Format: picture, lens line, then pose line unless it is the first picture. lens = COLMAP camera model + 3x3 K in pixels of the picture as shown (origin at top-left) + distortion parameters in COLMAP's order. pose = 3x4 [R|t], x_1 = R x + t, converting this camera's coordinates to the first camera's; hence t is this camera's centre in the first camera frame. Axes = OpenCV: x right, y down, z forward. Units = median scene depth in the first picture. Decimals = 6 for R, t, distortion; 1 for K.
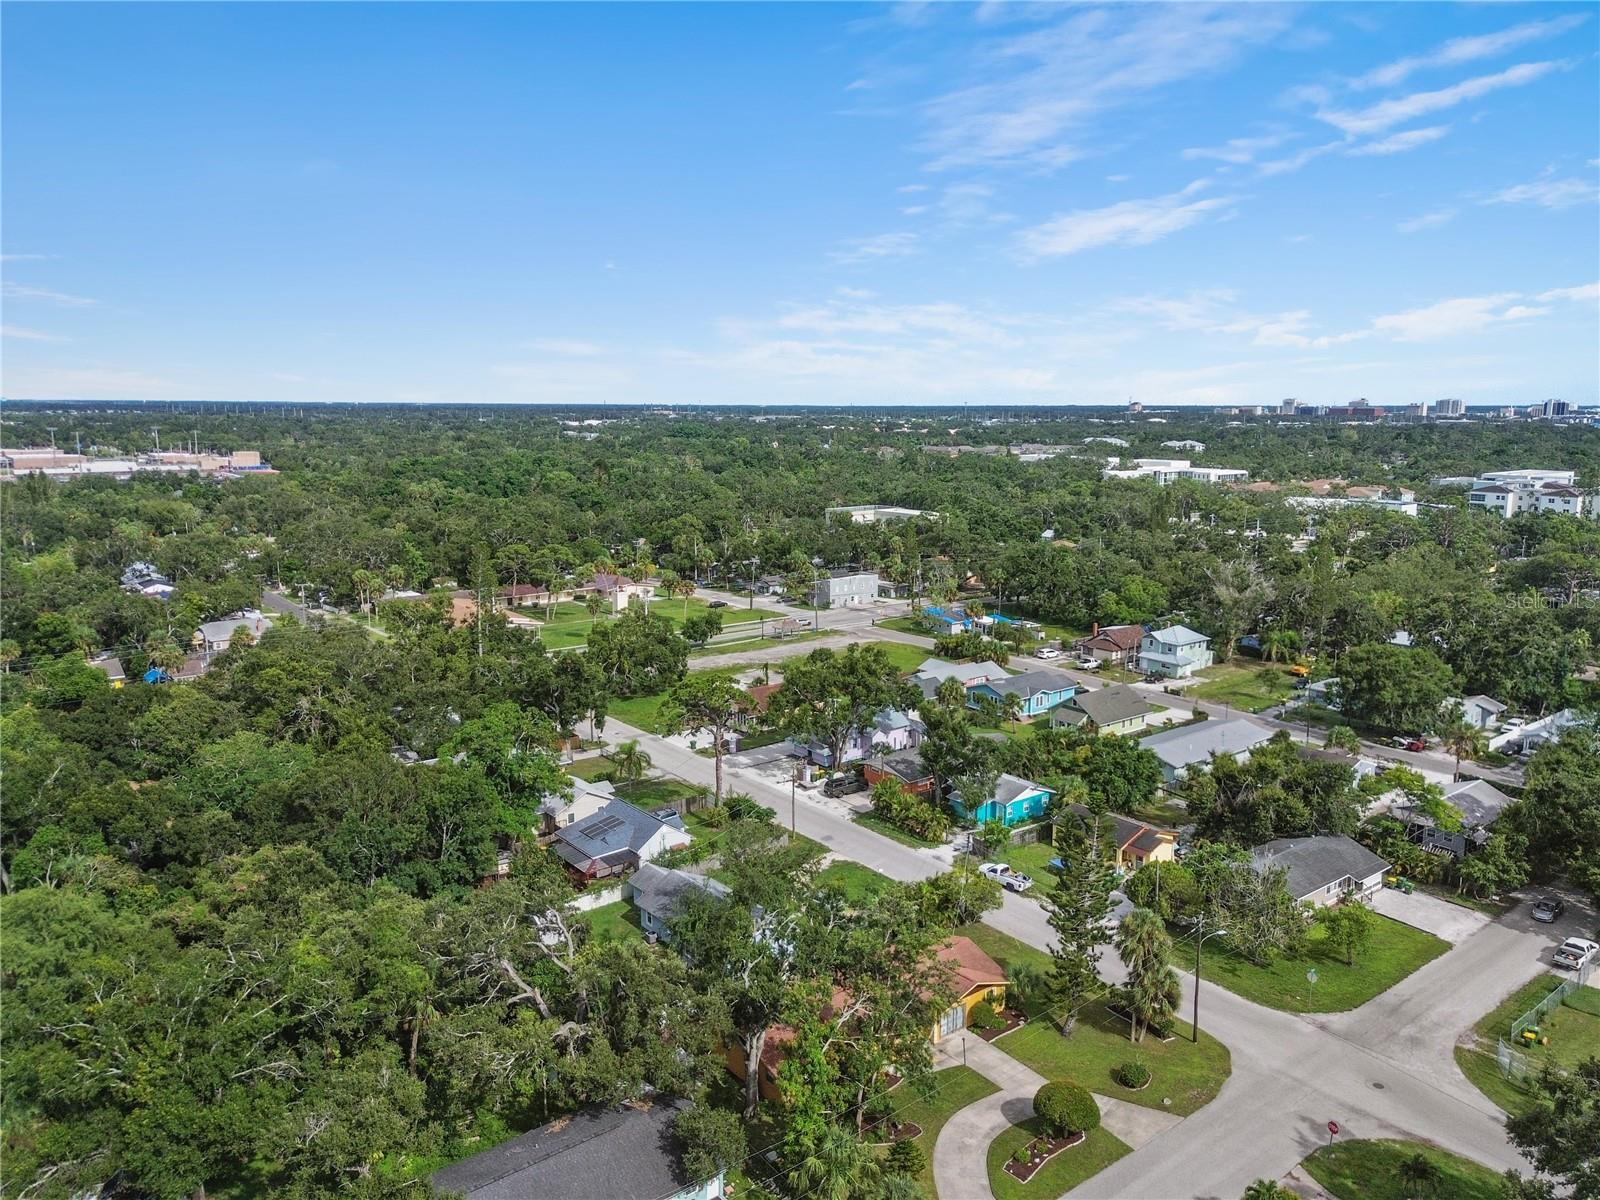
lens RADIAL K [[1145.3, 0, 800.0], [0, 1145.3, 572.9], [0, 0, 1]] dist [0.057125, -0.047088]
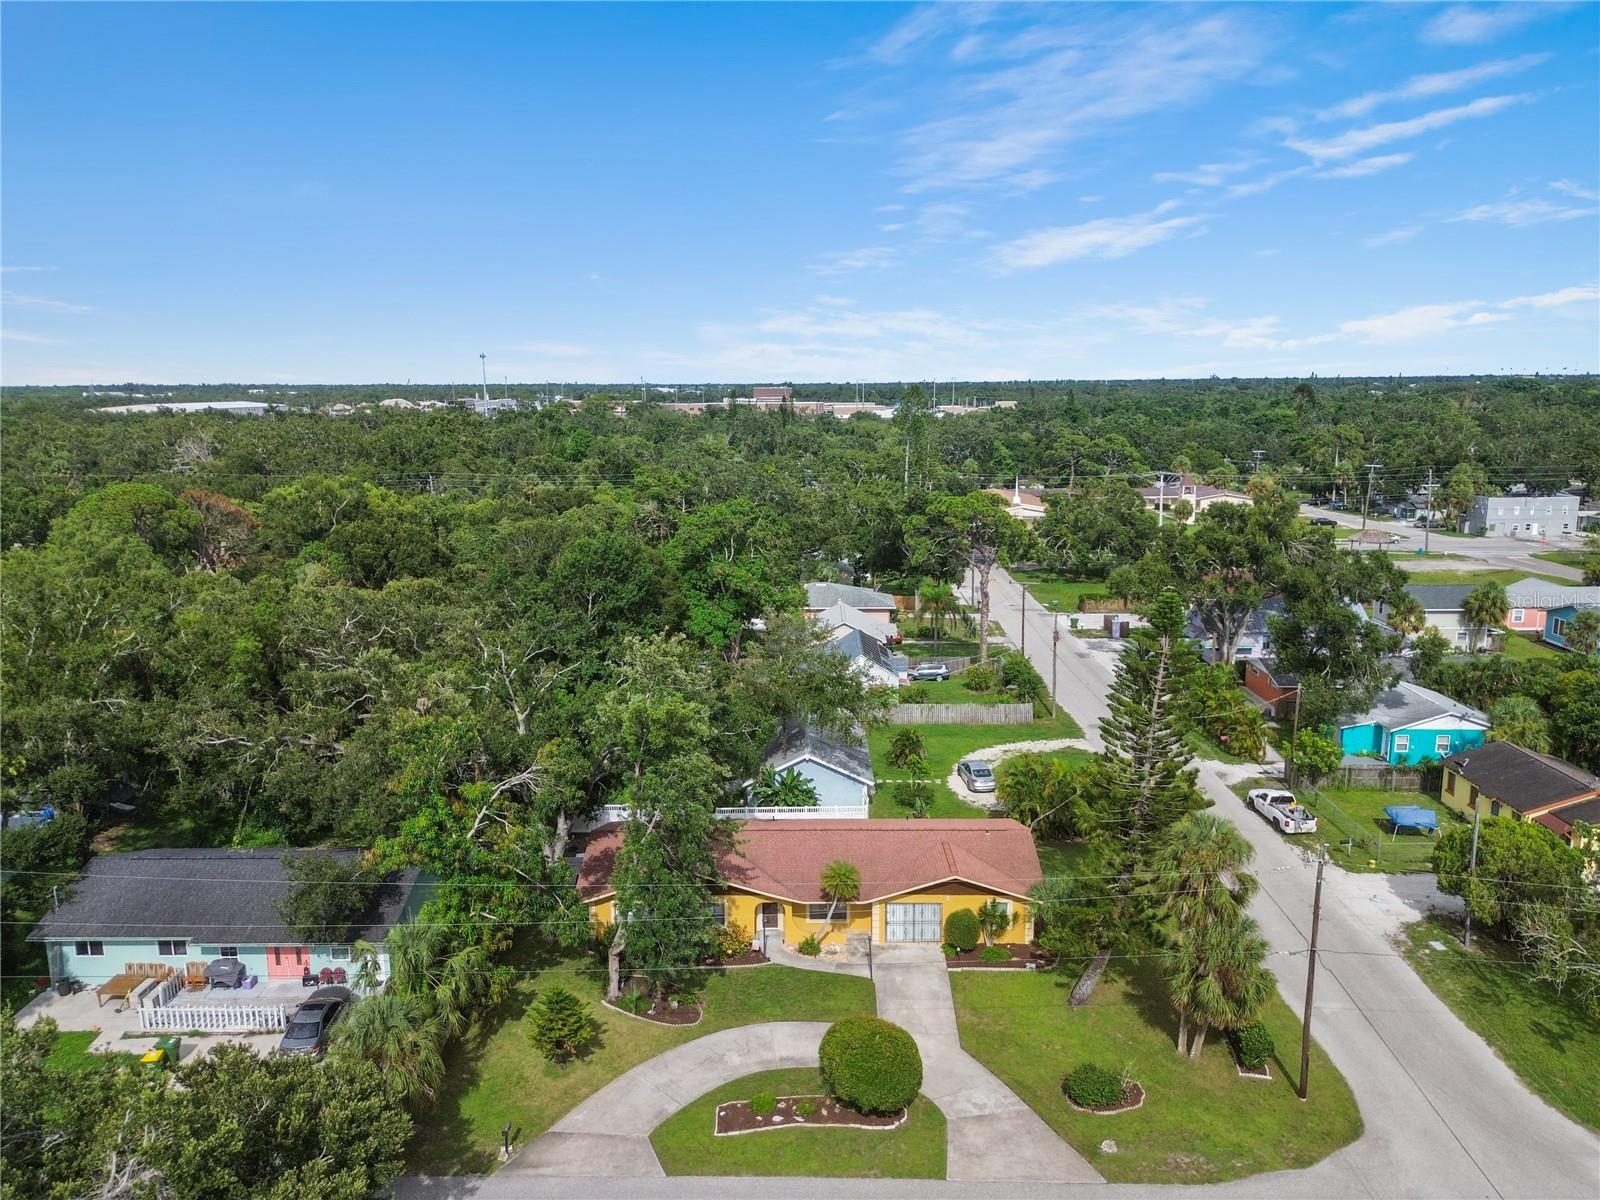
lens RADIAL K [[1145.3, 0, 800.0], [0, 1145.3, 572.9], [0, 0, 1]] dist [0.057125, -0.047088]
pose [[0.774165, 0.093580, -0.626028, 0.398015], [-0.082368, 0.995495, 0.046951, 0.143306], [0.627602, 0.015217, 0.778386, 0.388611]]
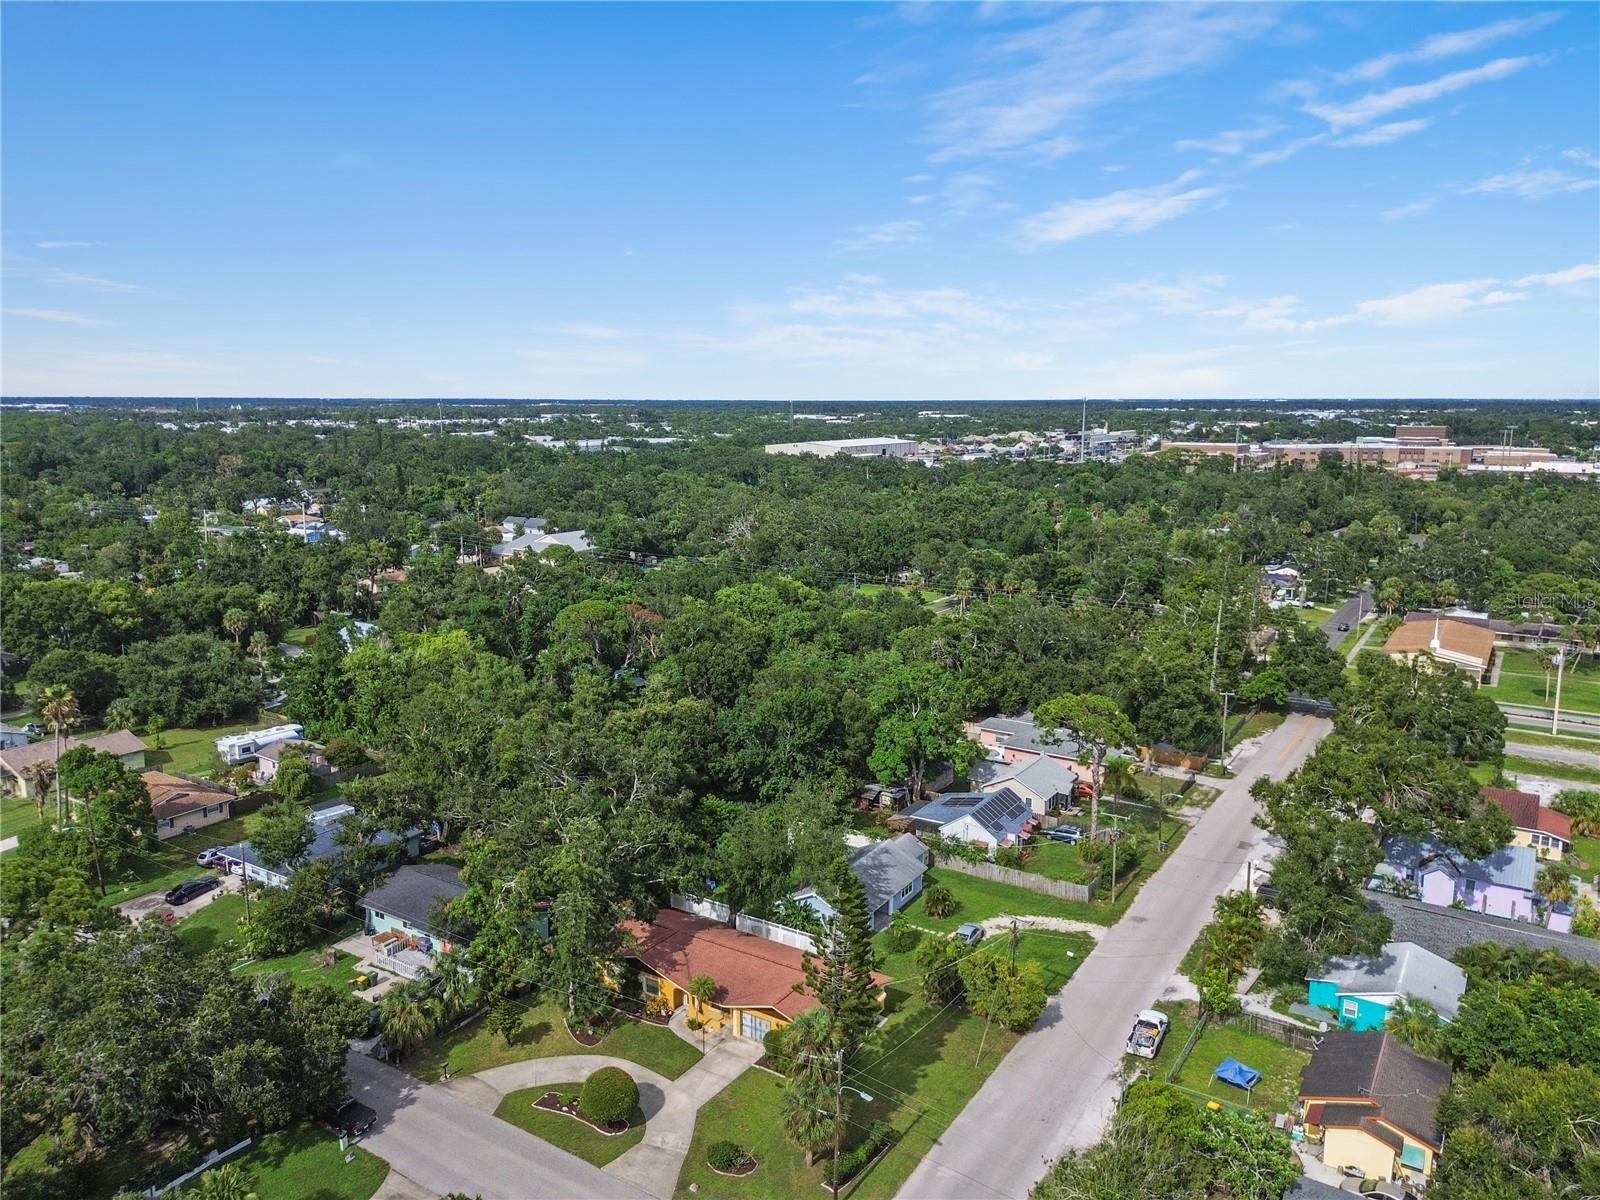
lens RADIAL K [[1145.3, 0, 800.0], [0, 1145.3, 572.9], [0, 0, 1]] dist [0.057125, -0.047088]
pose [[0.317286, 0.139973, -0.937943, 0.859162], [-0.139085, 0.985221, 0.099979, -0.082169], [0.938075, 0.098732, 0.332065, 0.572225]]
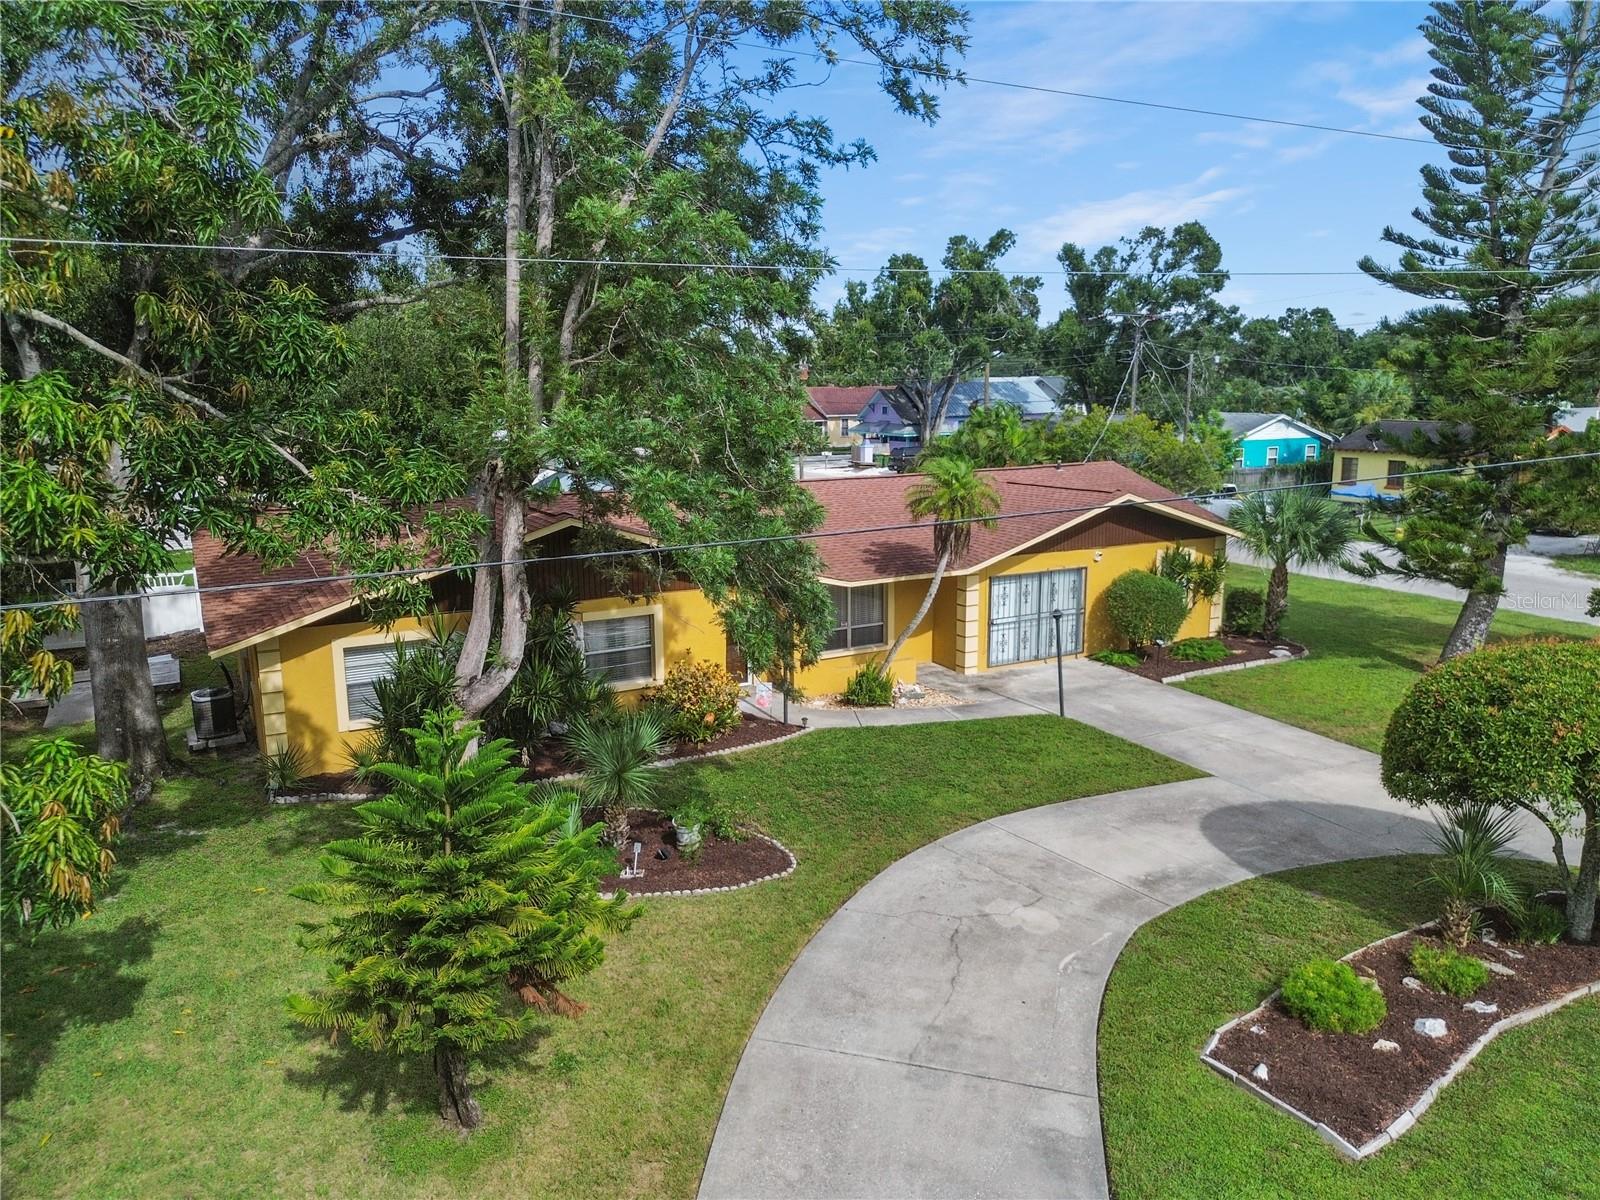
lens RADIAL K [[1142.7, 0, 803.6], [0, 1142.7, 582.8], [0, 0, 1]] dist [0.069611, -0.068046]
pose [[0.985104, 0.018688, -0.170941, 0.104621], [-0.013984, 0.999491, 0.028684, 0.316159], [0.171390, -0.025866, 0.984864, 0.594315]]
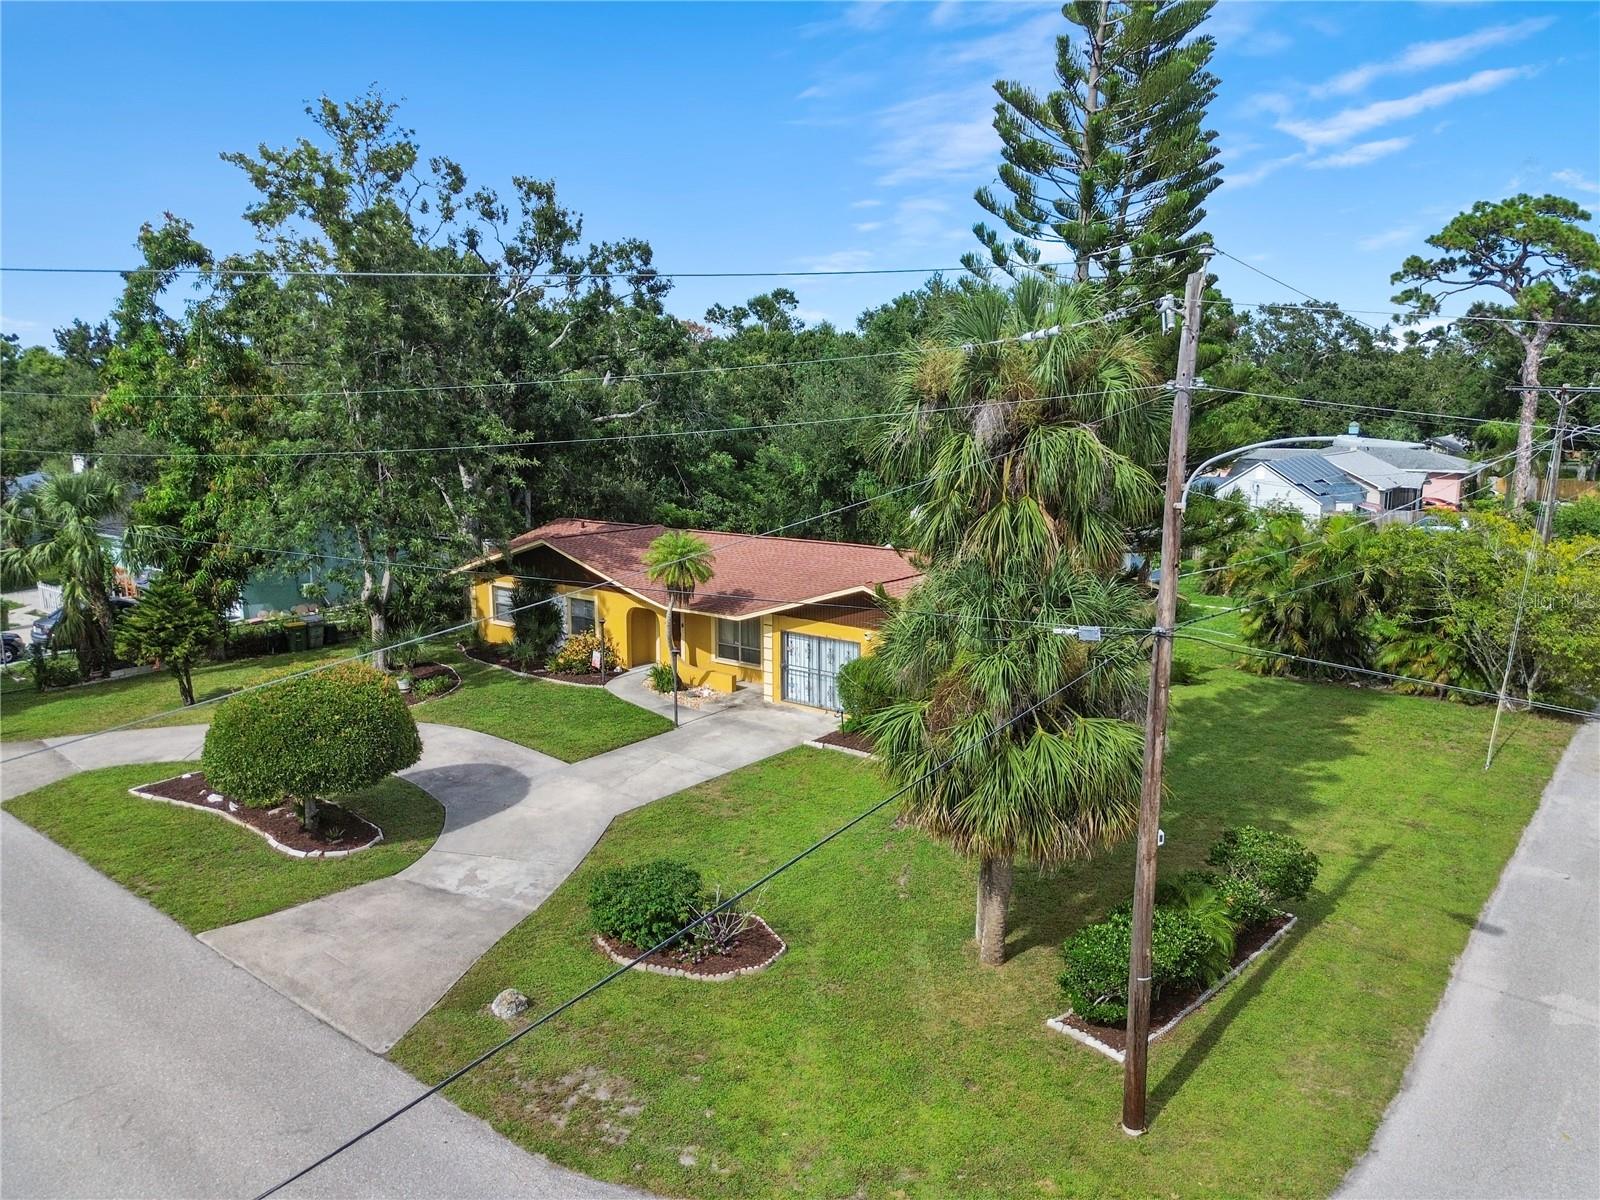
lens RADIAL K [[1142.7, 0, 803.6], [0, 1142.7, 582.8], [0, 0, 1]] dist [0.069611, -0.068046]
pose [[0.216528, 0.149726, -0.964727, 0.403586], [-0.137815, 0.982962, 0.121624, 0.269696], [0.966500, 0.106619, 0.233473, 0.773268]]
